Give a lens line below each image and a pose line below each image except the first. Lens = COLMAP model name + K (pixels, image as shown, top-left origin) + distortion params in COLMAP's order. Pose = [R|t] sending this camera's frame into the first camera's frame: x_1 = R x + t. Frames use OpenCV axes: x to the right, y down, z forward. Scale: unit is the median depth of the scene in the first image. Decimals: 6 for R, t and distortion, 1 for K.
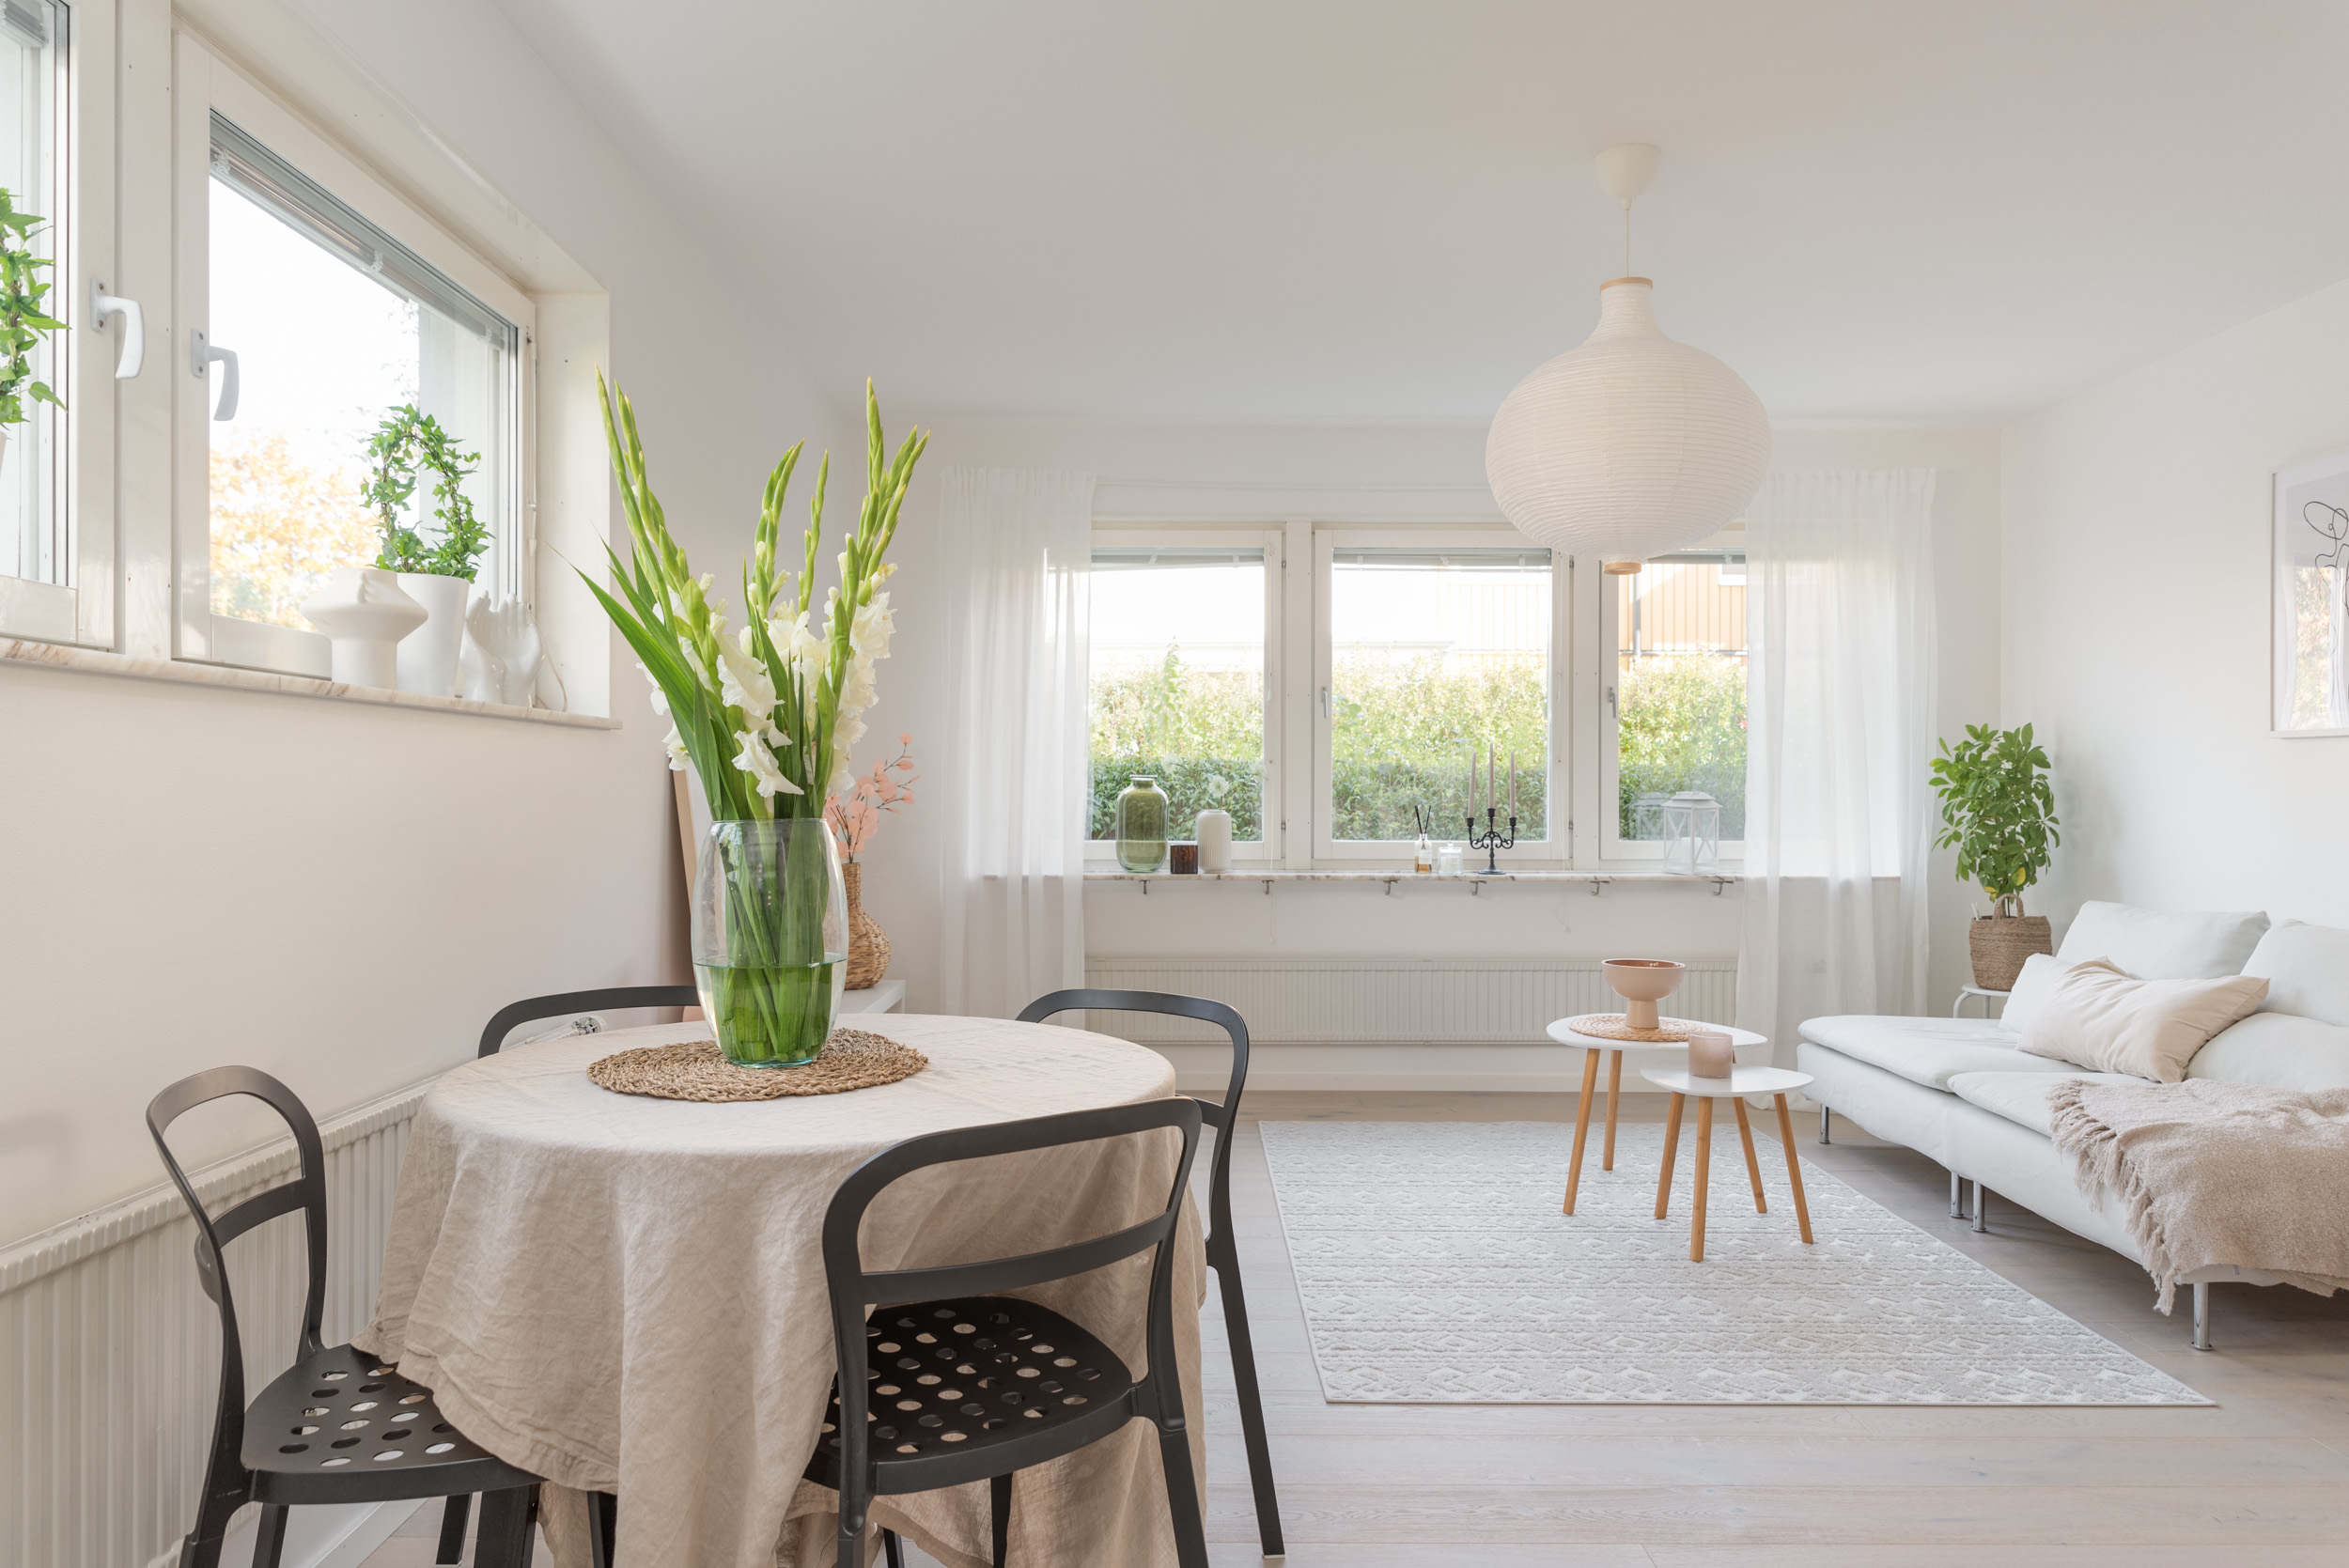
lens RADIAL K [[1618.7, 0, 1174.5], [0, 1618.7, 784.0], [0, 0, 1]] dist [0.018892, -0.003027]
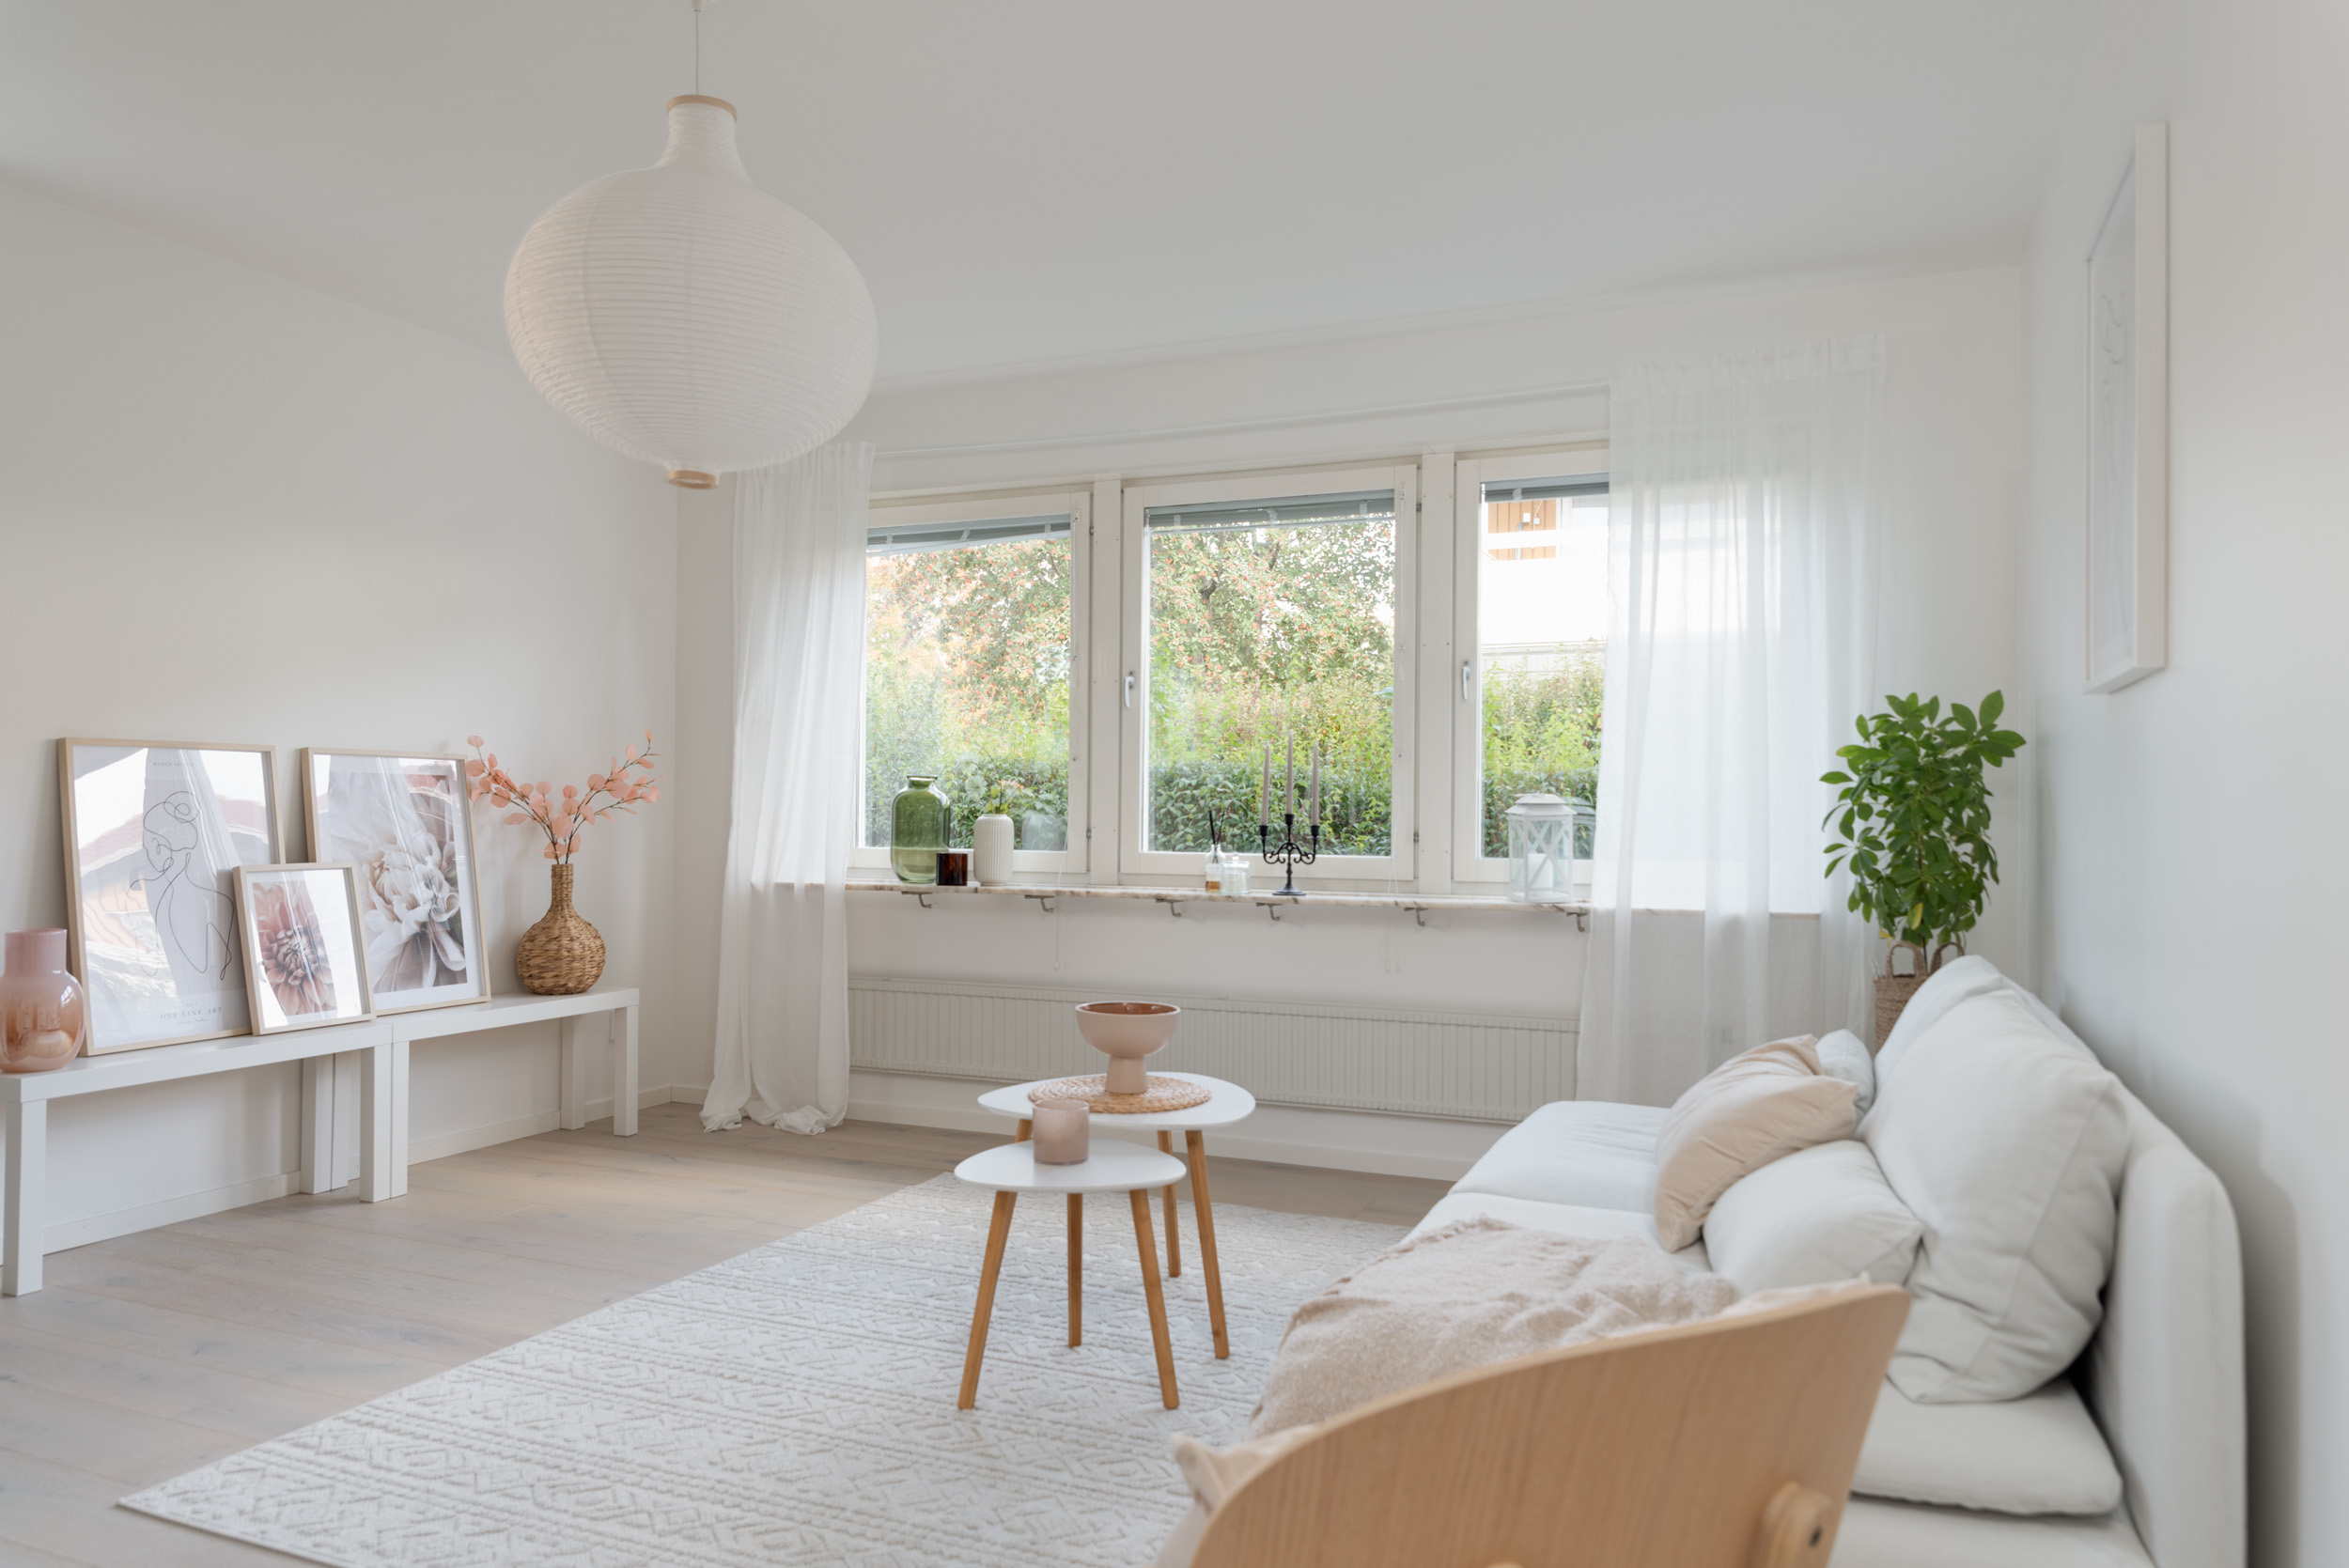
lens RADIAL K [[1615.9, 0, 1206.9], [0, 1615.9, 794.8], [0, 0, 1]] dist [0.008558, -0.009065]
pose [[0.914738, 0.000724, -0.404047, 0.506385], [-0.004591, 0.999952, -0.008603, 0.013123], [0.404021, 0.009724, 0.914698, 0.254492]]
